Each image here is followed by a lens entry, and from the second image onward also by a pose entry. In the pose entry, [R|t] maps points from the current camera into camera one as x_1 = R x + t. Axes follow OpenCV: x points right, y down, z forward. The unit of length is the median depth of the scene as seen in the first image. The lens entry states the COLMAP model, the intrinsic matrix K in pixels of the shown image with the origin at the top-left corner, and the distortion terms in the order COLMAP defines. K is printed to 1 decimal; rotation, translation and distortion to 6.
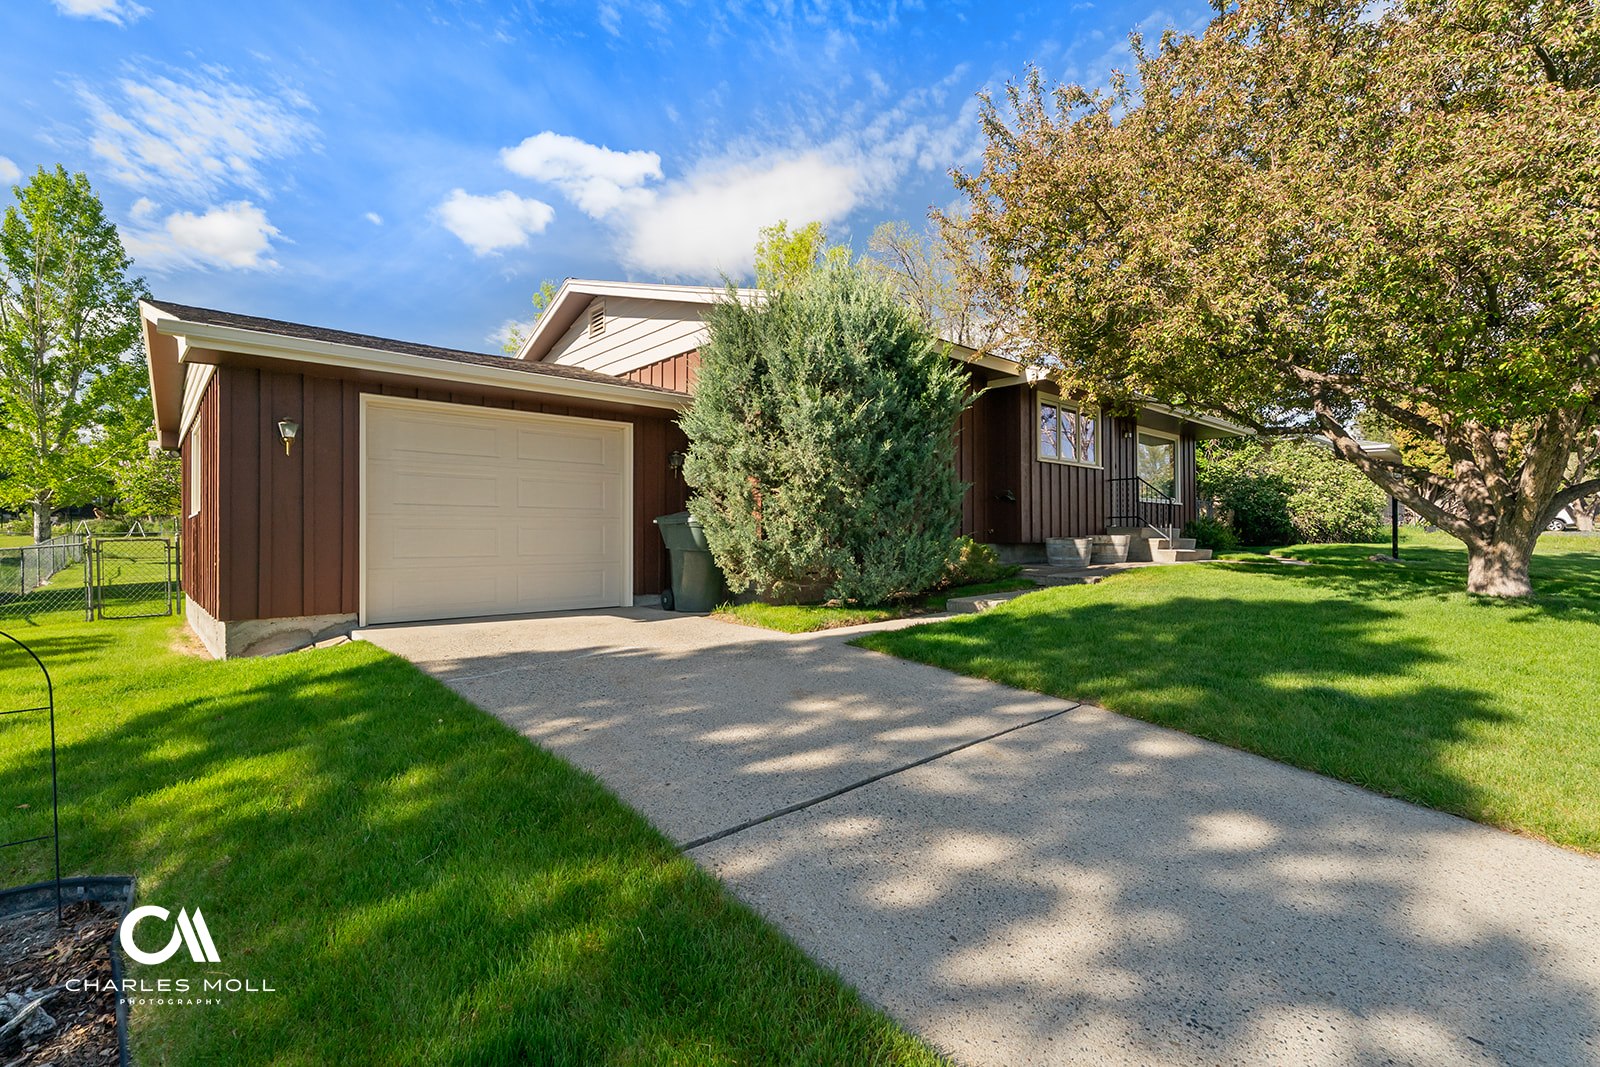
lens RADIAL K [[735.3, 0, 800.0], [0, 735.3, 533.5], [0, 0, 1]] dist [0.001993, -0.000263]
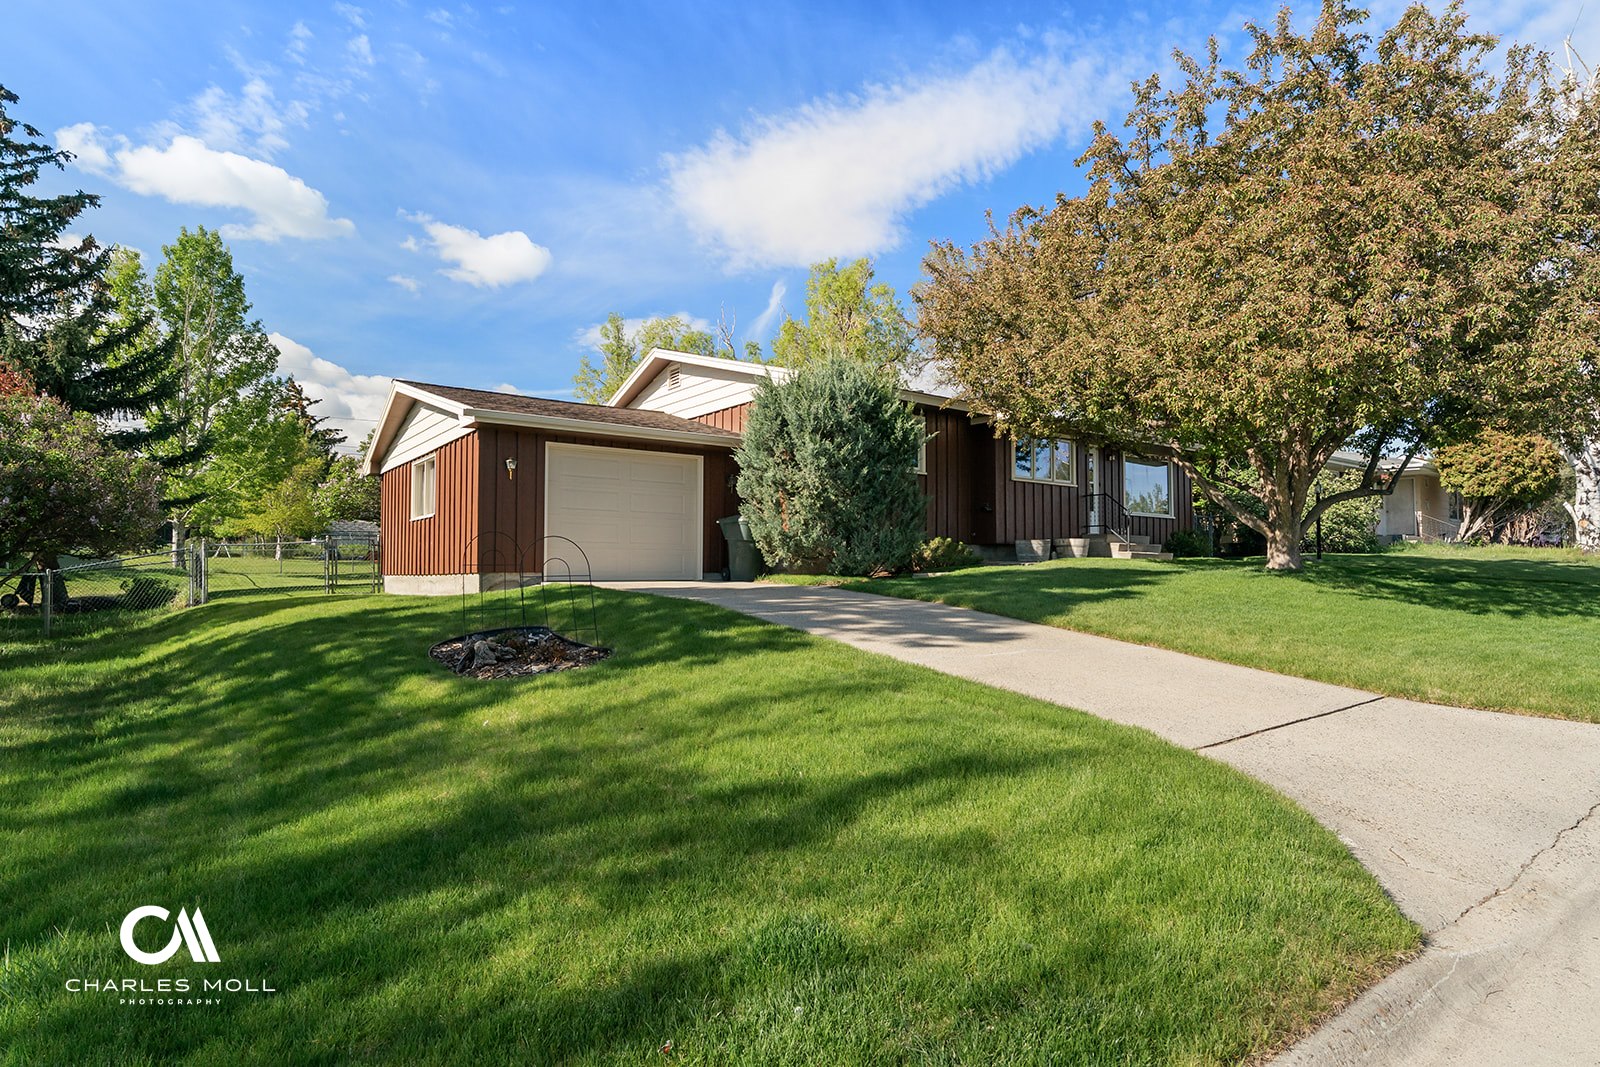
lens RADIAL K [[857.6, 0, 804.0], [0, 857.6, 550.9], [0, 0, 1]] dist [-0.003835, -0.000078]
pose [[0.996499, 0.002397, -0.083571, 0.138029], [-0.003949, 0.999823, -0.018407, 0.083493], [0.083512, 0.018673, 0.996332, -0.808617]]
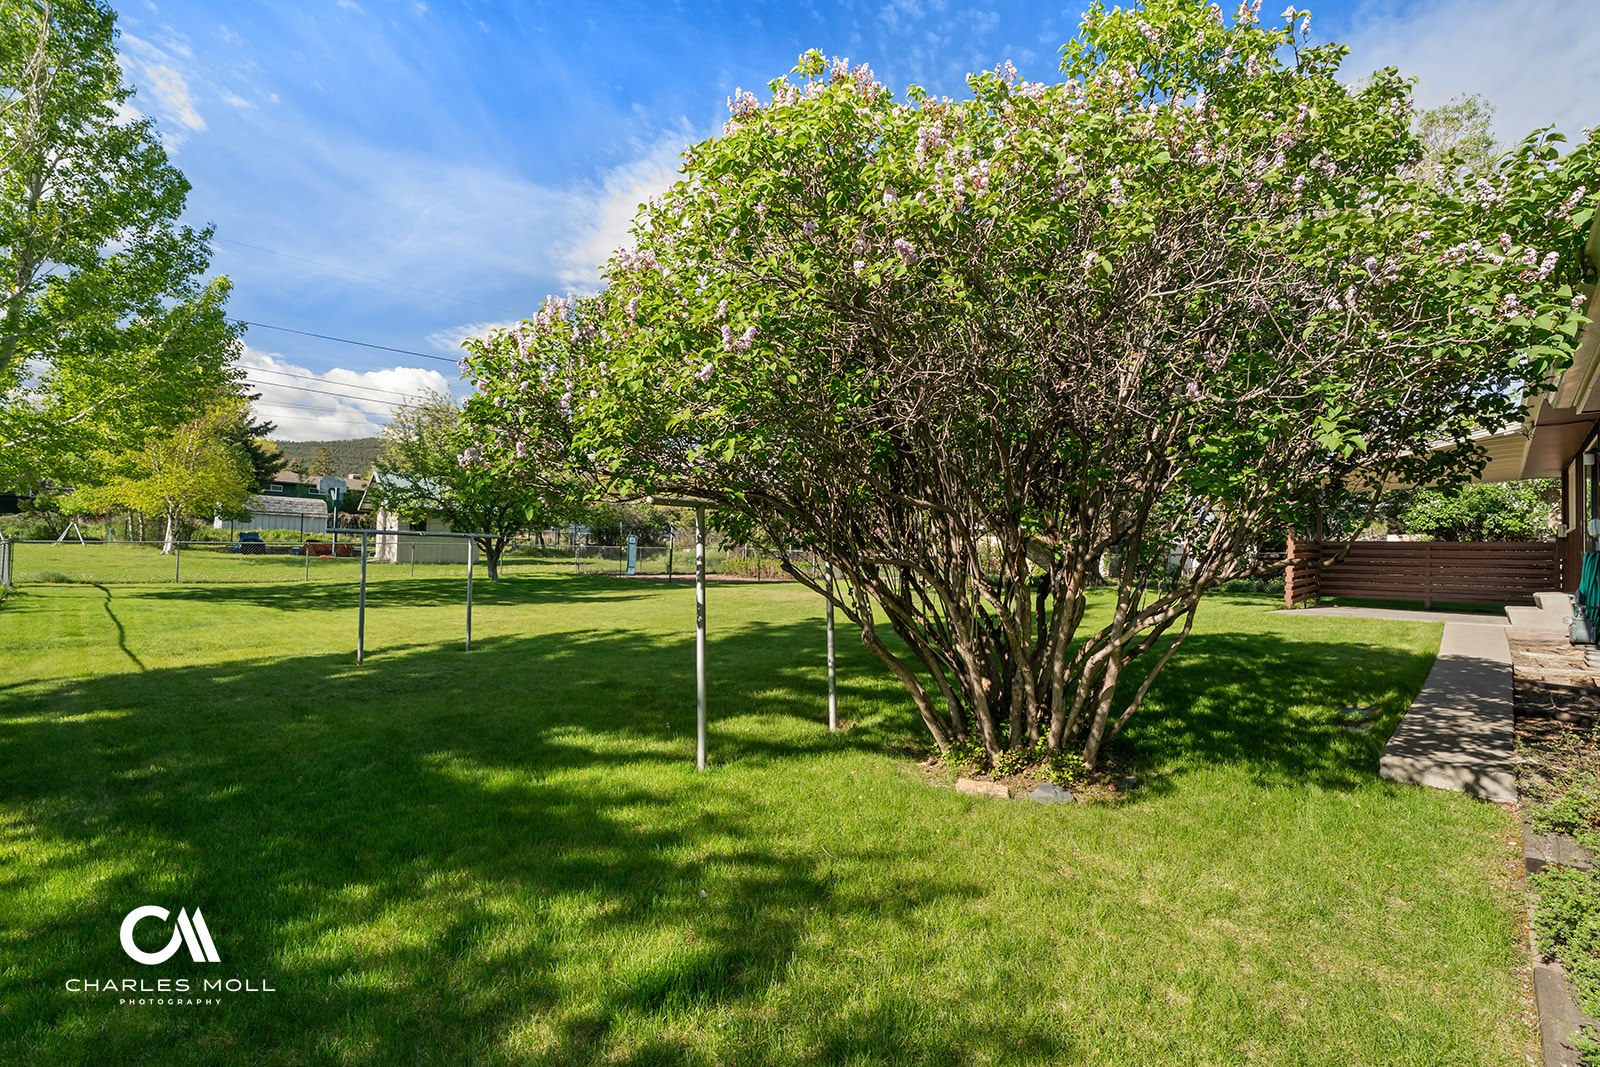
lens RADIAL K [[735.3, 0, 800.0], [0, 735.3, 533.5], [0, 0, 1]] dist [0.001993, -0.000263]
pose [[0.995912, 0.028455, 0.085730, -1.522928], [-0.026155, 0.999270, -0.027839, -0.021273], [-0.086460, 0.025483, 0.995929, 1.360047]]
